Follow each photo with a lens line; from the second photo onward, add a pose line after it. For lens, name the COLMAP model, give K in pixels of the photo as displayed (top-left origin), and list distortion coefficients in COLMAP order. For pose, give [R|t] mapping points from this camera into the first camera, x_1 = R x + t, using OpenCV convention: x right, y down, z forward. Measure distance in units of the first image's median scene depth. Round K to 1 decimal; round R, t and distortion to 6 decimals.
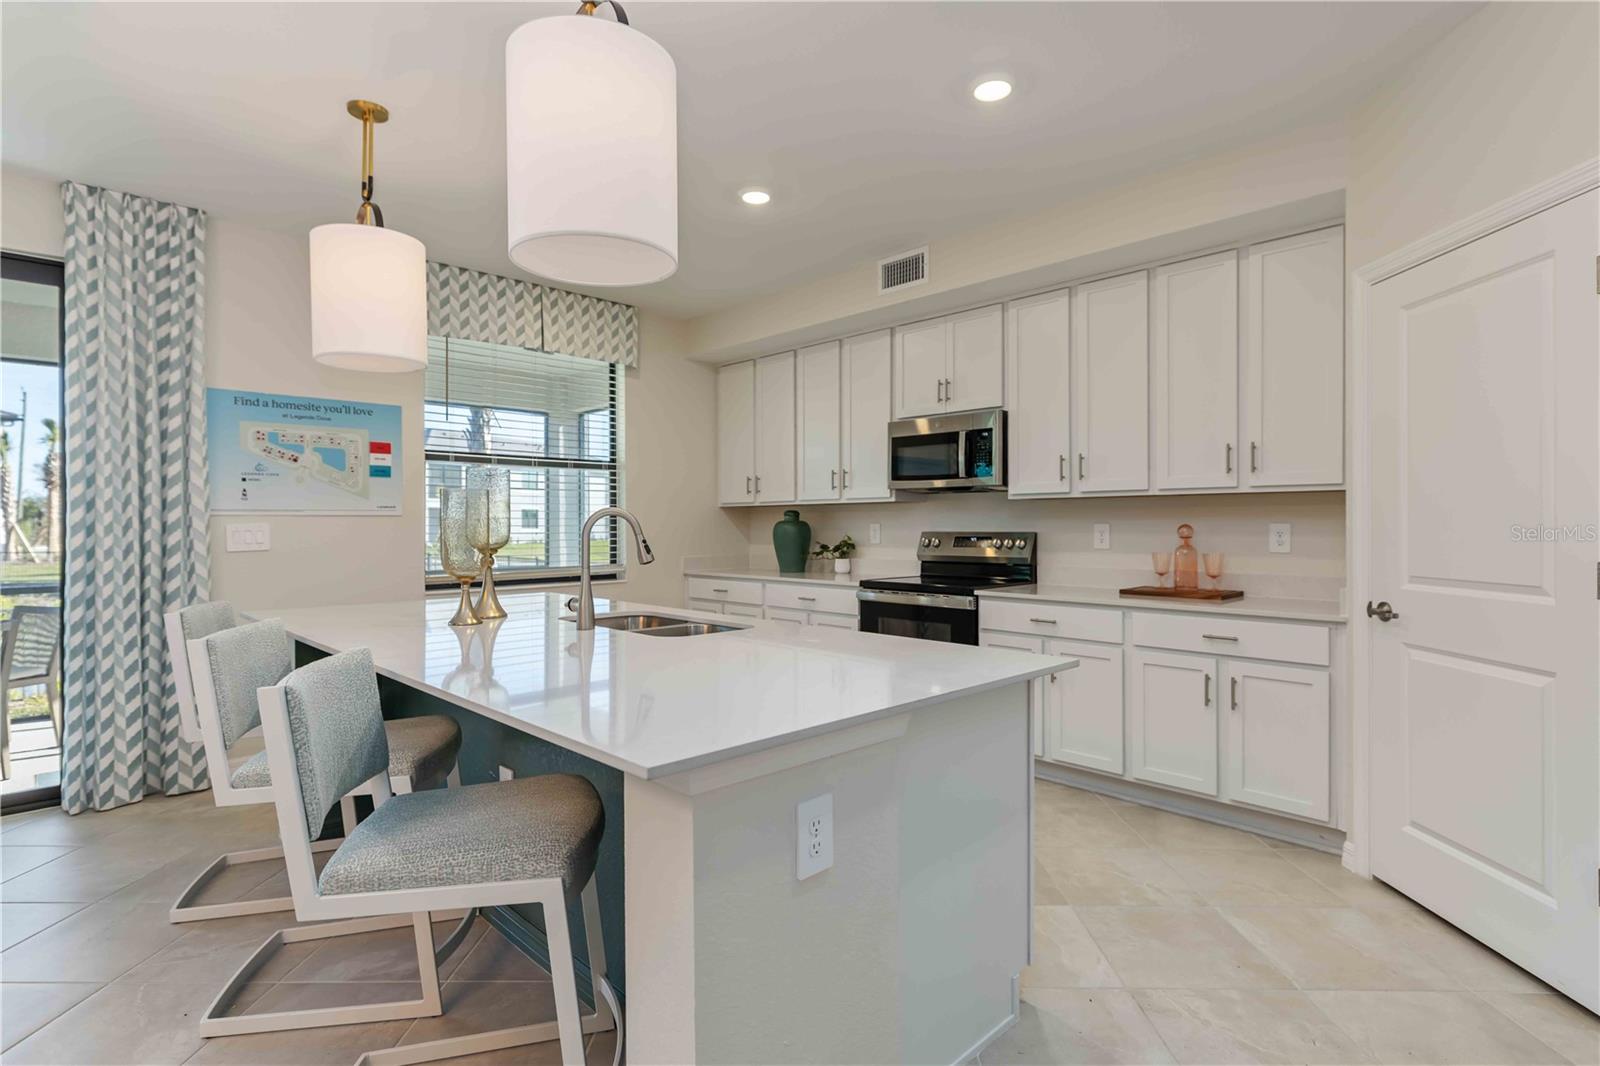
lens RADIAL K [[795.1, 0, 798.1], [0, 795.1, 523.4], [0, 0, 1]] dist [0.004479, 0.000839]
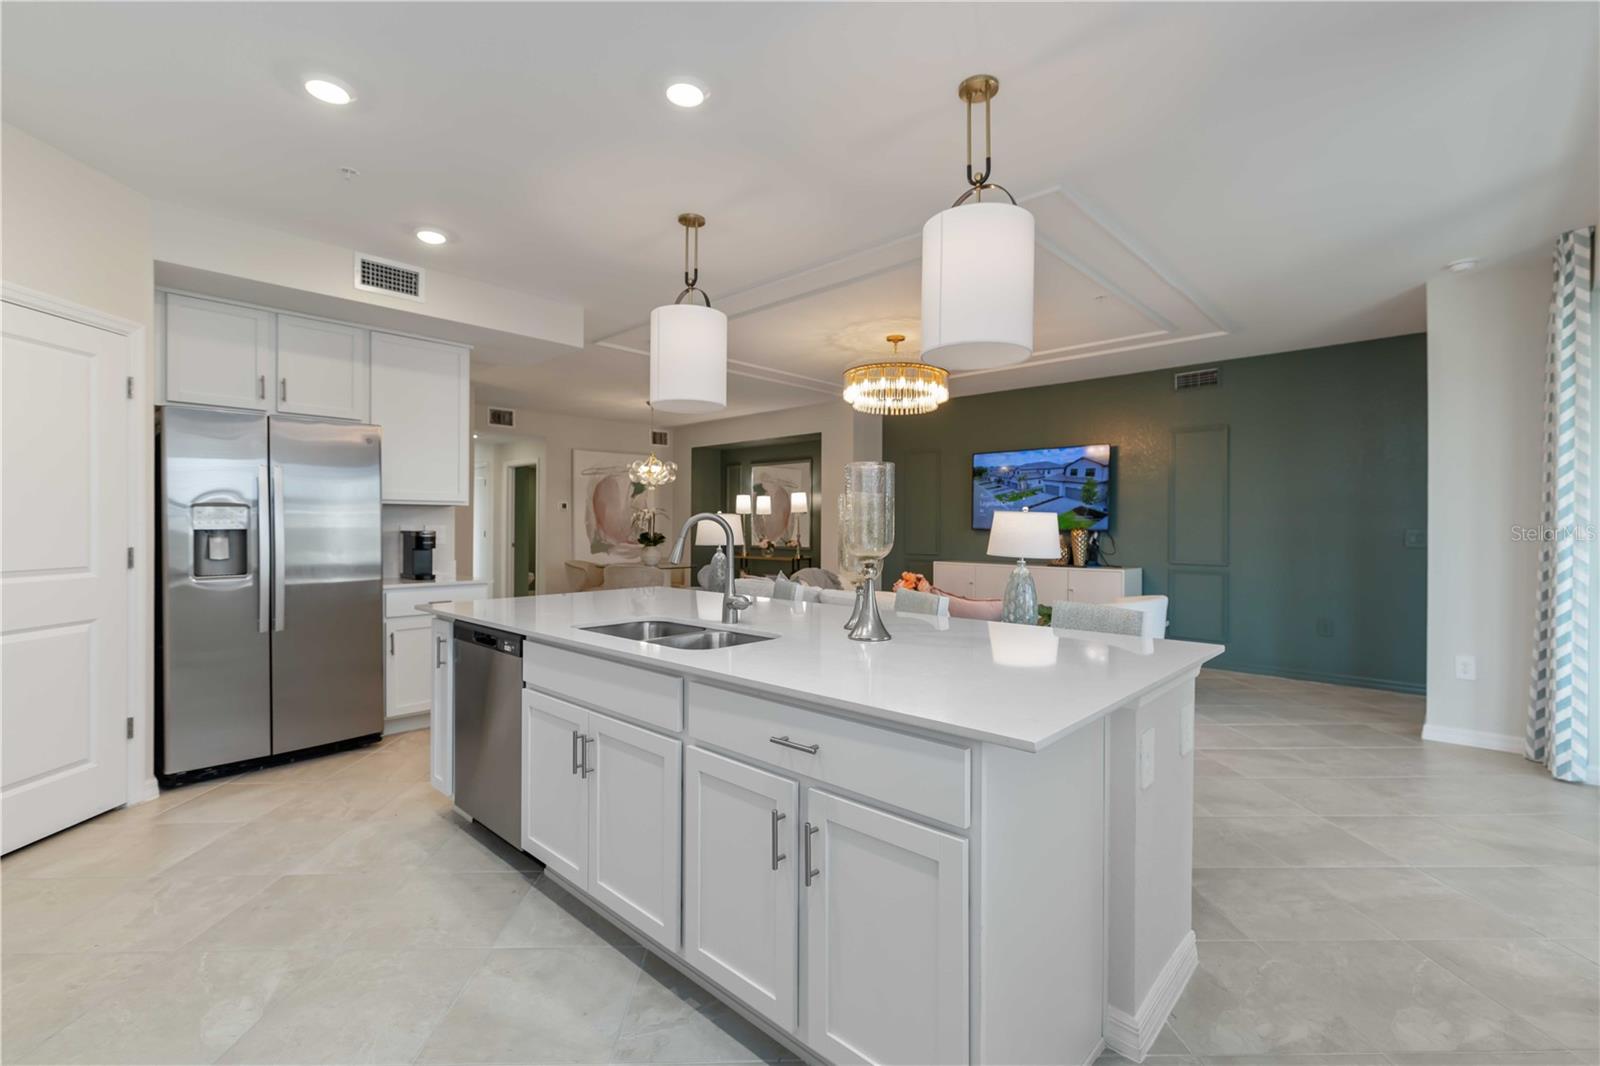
lens RADIAL K [[716.7, 0, 788.2], [0, 716.7, 520.3], [0, 0, 1]] dist [-0.001088, -0.000301]
pose [[-0.999584, -0.002600, -0.028712, -0.227530], [-0.002315, 0.999948, -0.009945, -0.000799], [0.028736, -0.009875, -0.999538, 1.418531]]
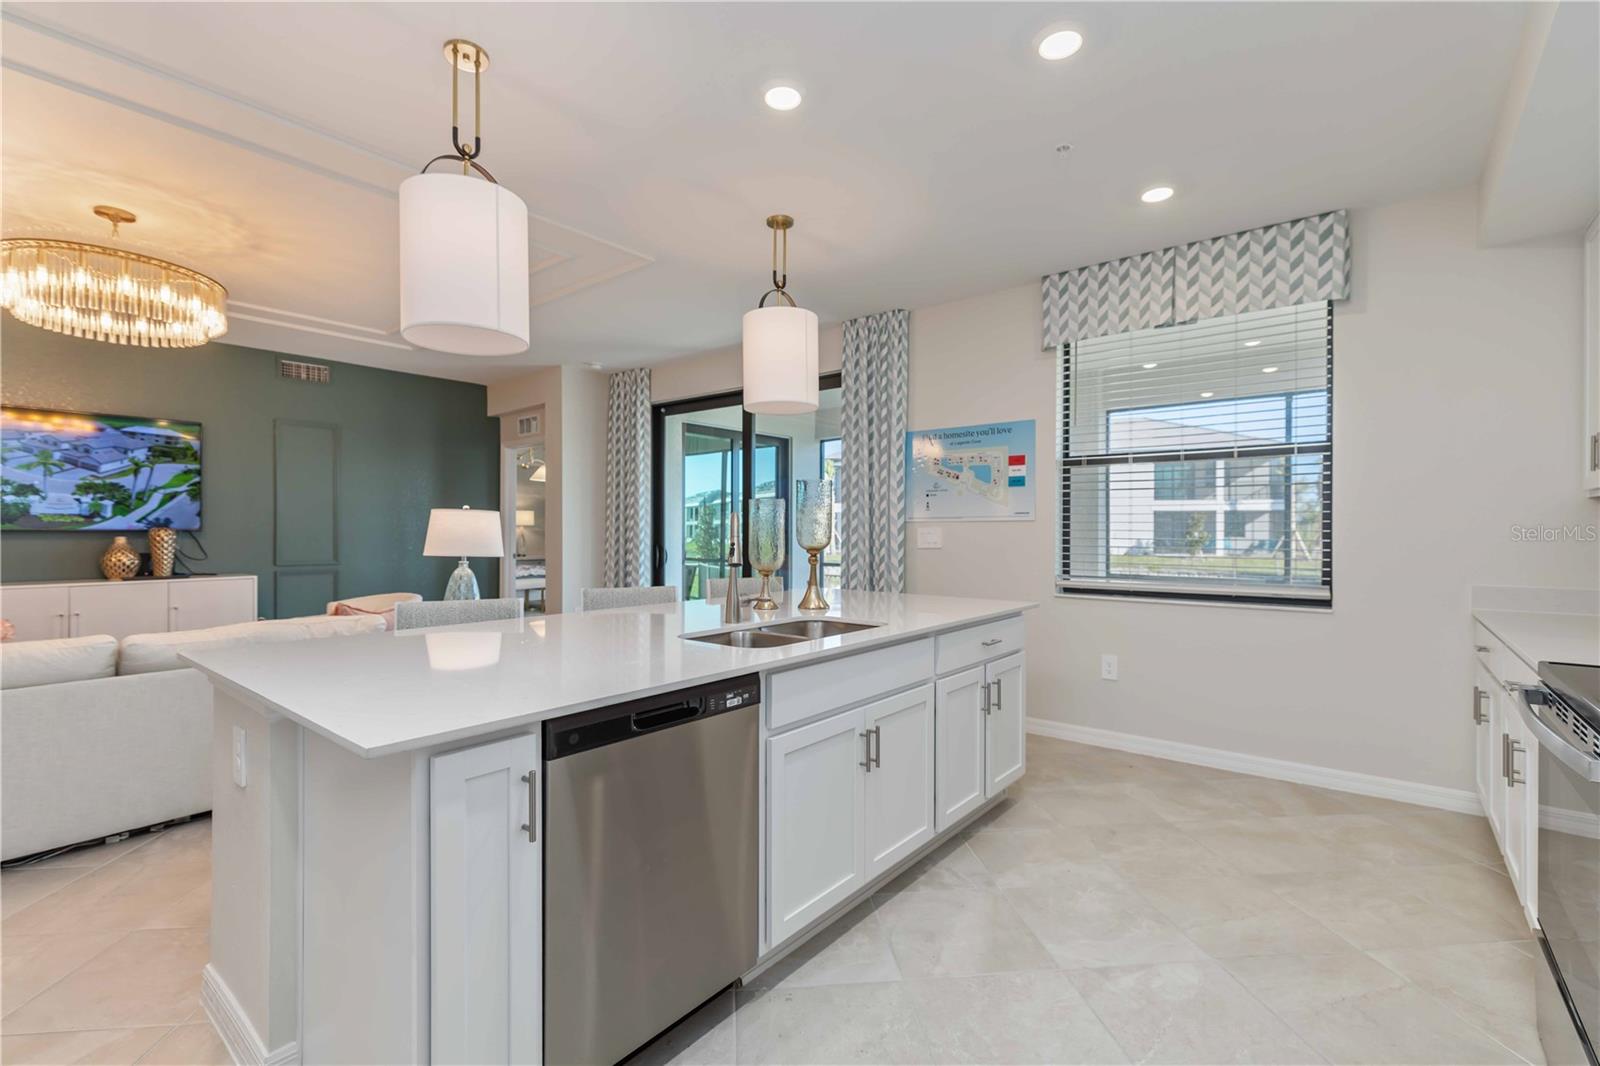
lens RADIAL K [[706.6, 0, 800.0], [0, 706.6, 533.0], [0, 0, 1]] dist [-0.000930, -0.000074]
pose [[0.116283, 0.006839, -0.993193, 0.507419], [-0.001394, 0.999976, 0.006723, 0.001165], [0.993215, 0.000603, 0.116290, 0.692899]]
